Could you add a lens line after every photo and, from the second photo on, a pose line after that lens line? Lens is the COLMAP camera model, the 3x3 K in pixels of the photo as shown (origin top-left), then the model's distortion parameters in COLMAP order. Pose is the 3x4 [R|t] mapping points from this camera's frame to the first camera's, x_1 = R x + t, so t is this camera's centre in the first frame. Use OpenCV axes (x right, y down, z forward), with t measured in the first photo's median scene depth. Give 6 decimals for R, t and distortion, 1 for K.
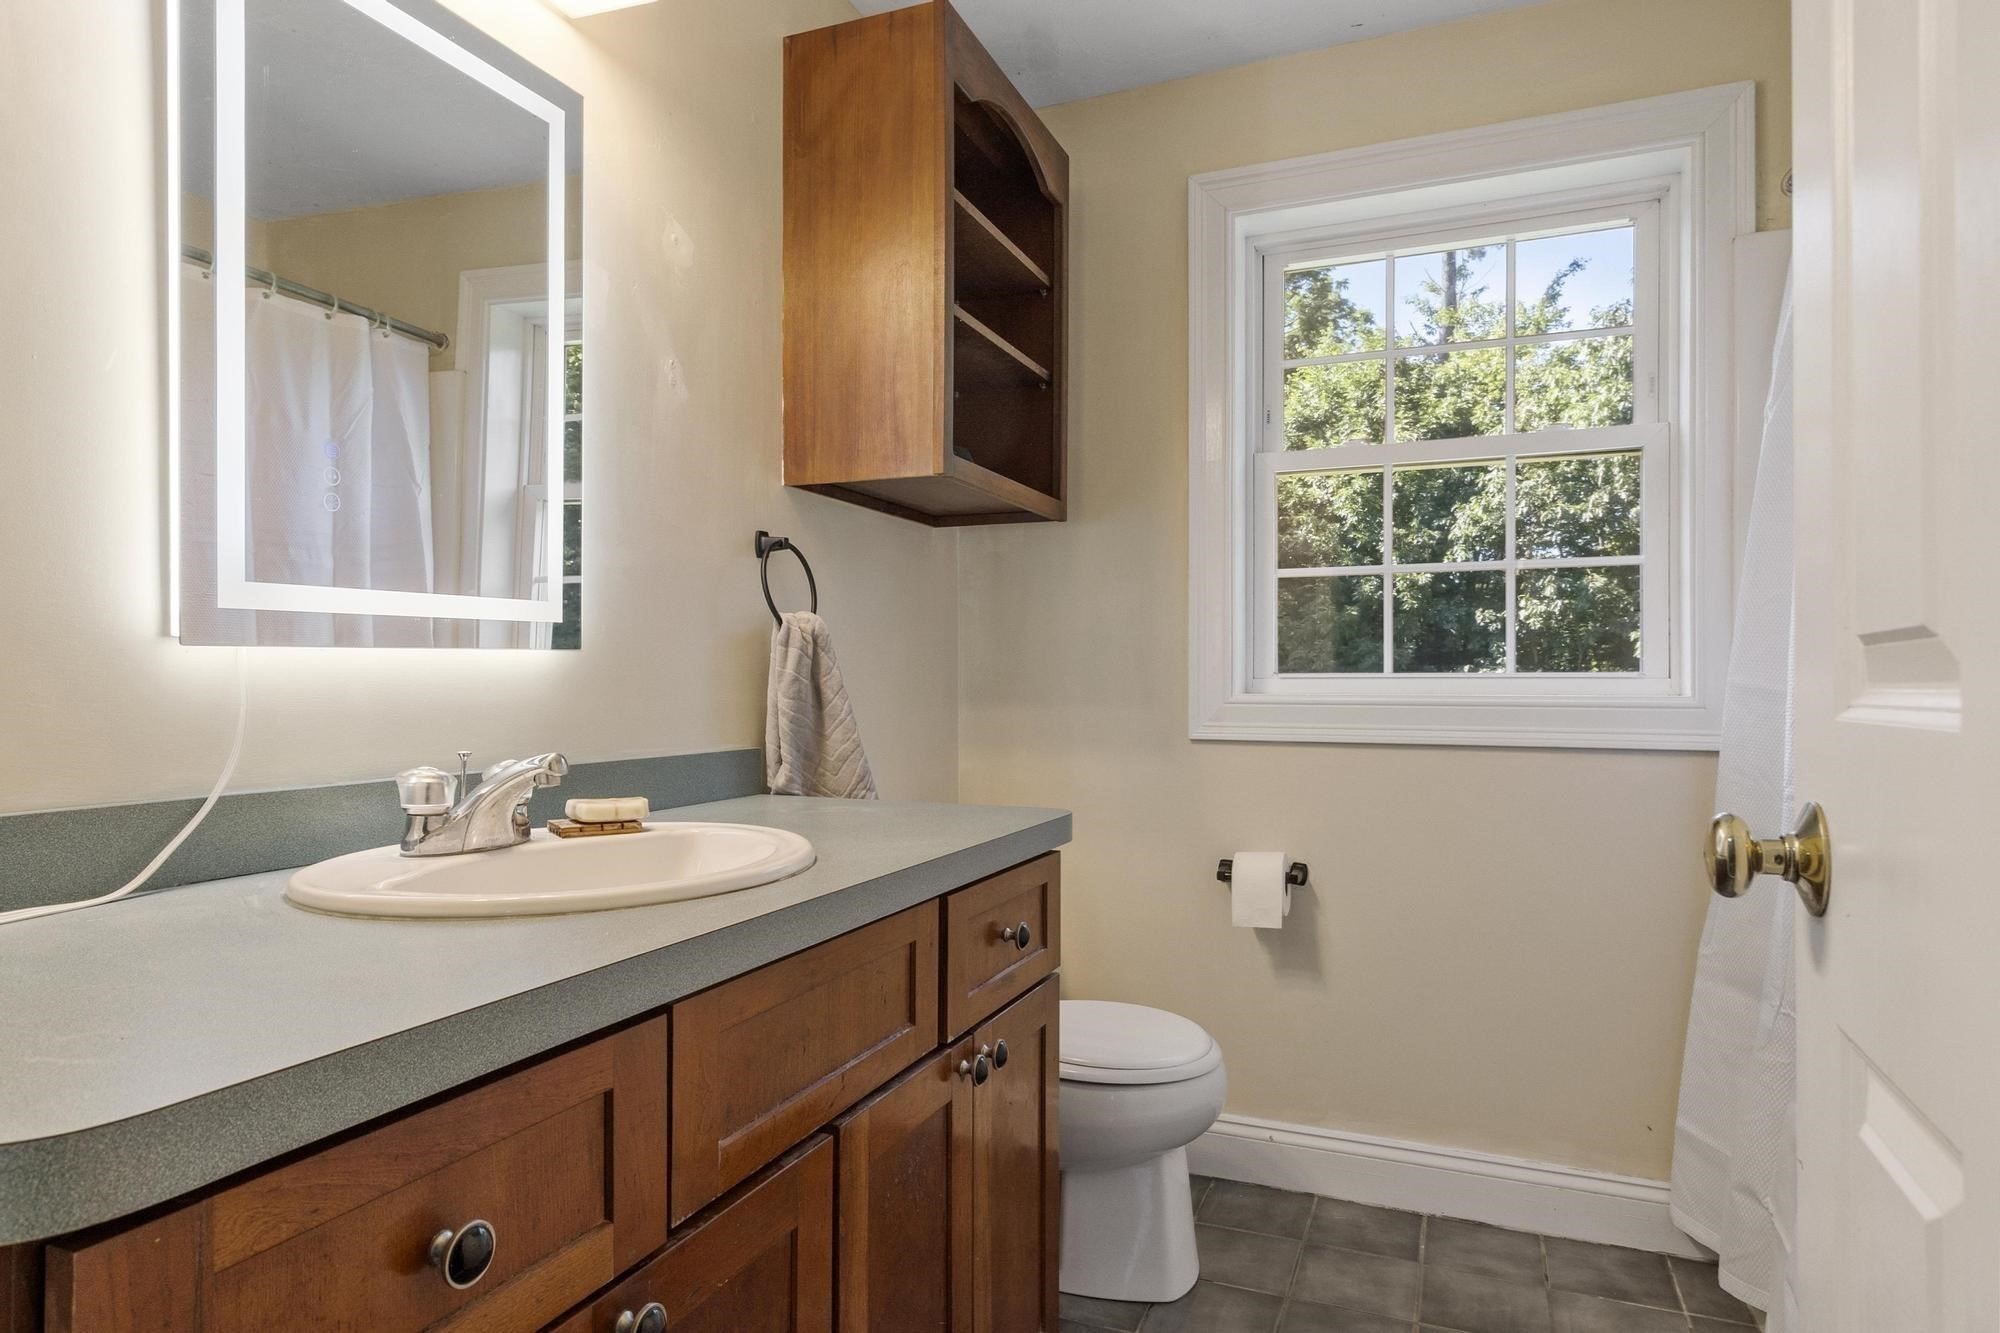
lens RADIAL K [[1128.0, 0, 999.5], [0, 1128.0, 673.6], [0, 0, 1]] dist [0.000612, 0.000331]
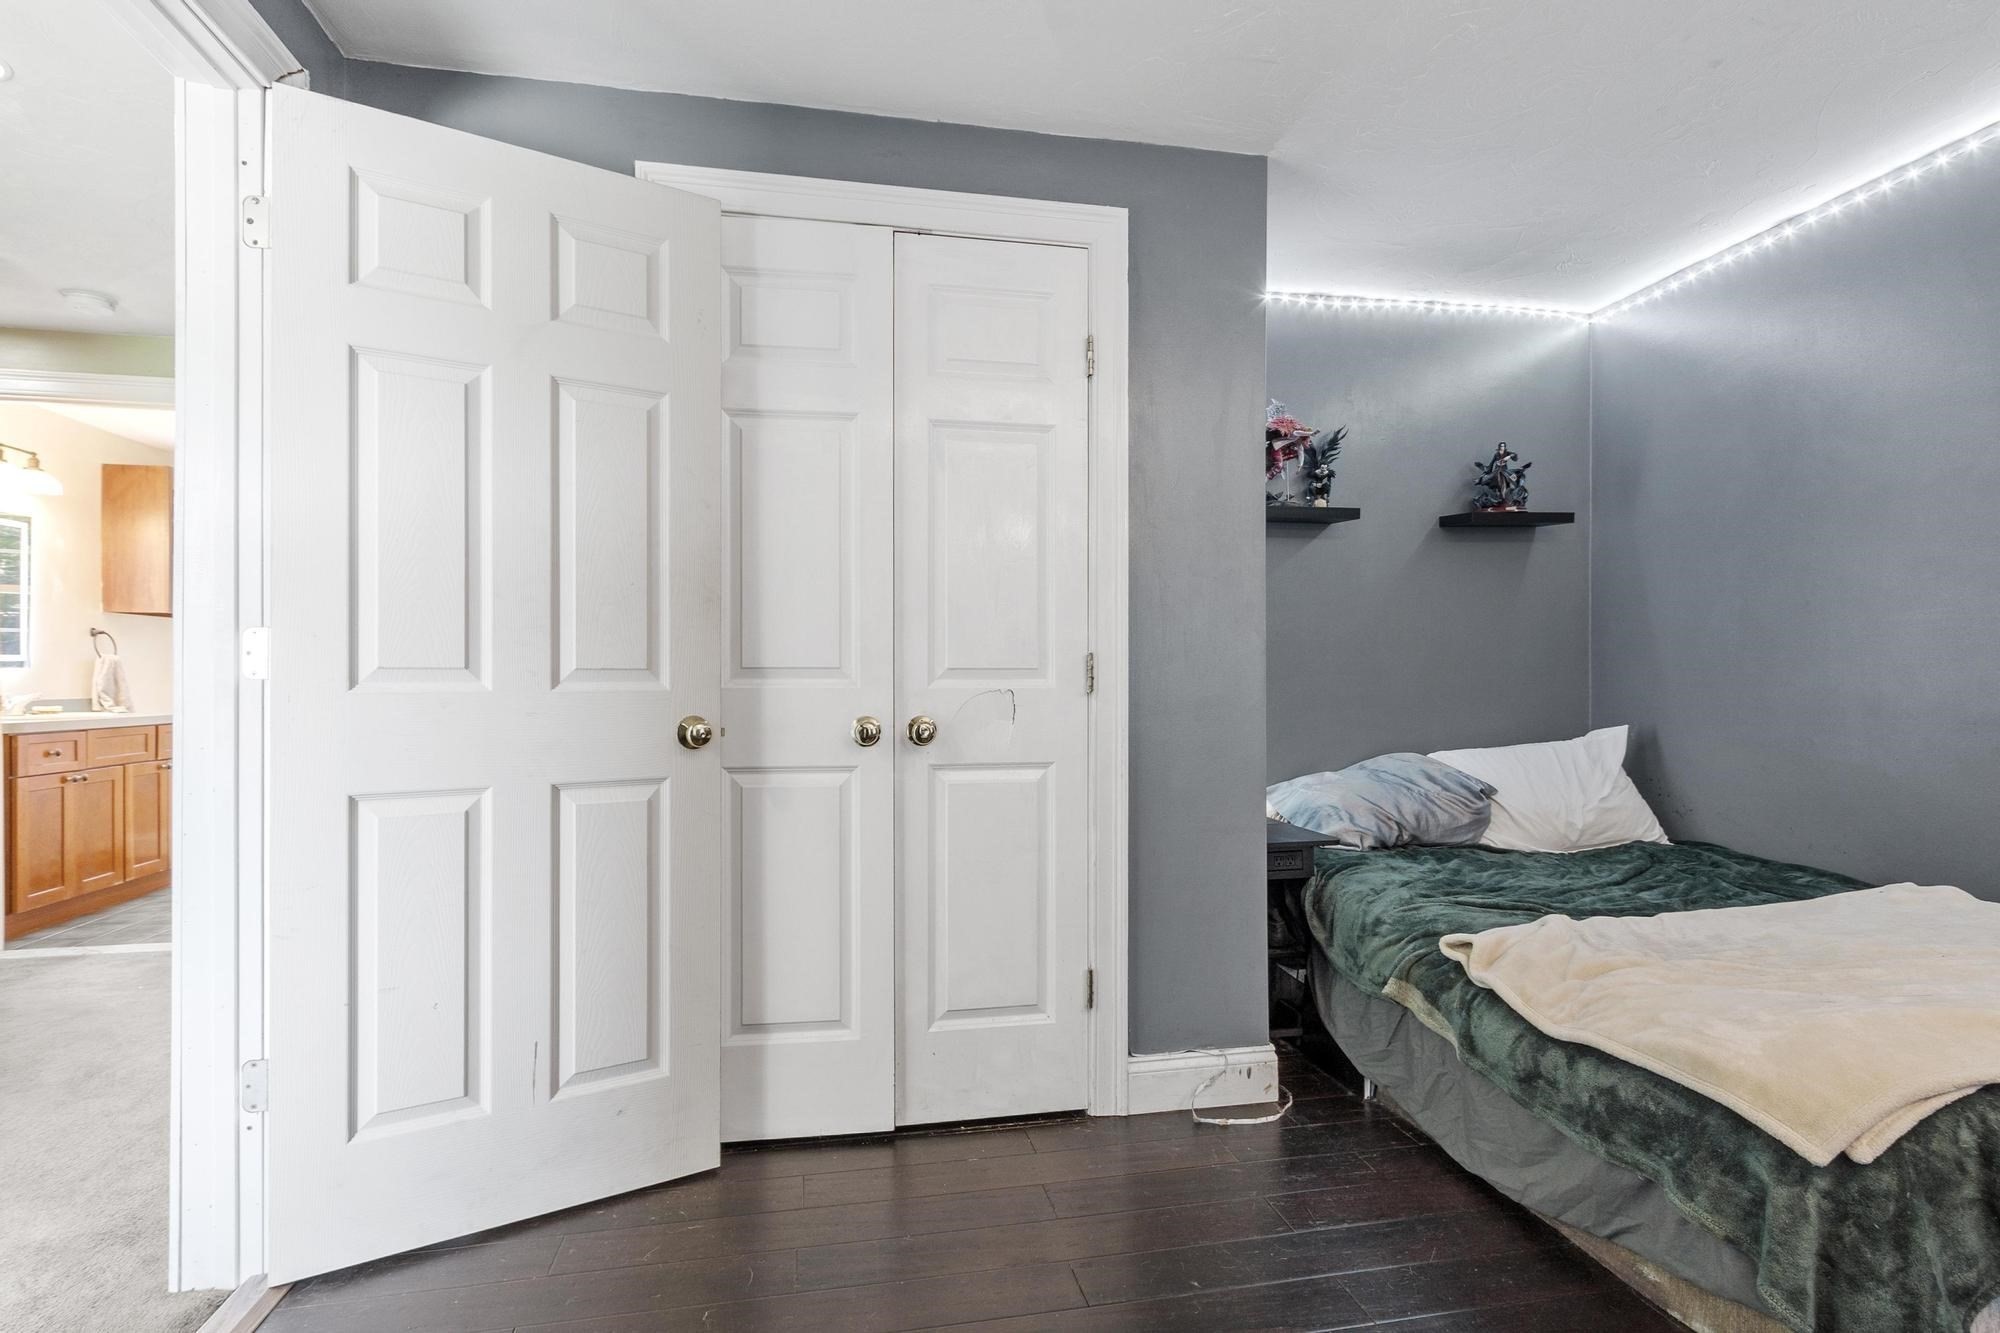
lens RADIAL K [[947.4, 0, 999.4], [0, 947.4, 674.0], [0, 0, 1]] dist [-0.002423, -0.000747]
pose [[0.827612, -0.002421, 0.561295, 0.407003], [-0.000460, 0.999987, 0.004992, -0.011986], [-0.561300, -0.004389, 0.827601, -2.631059]]
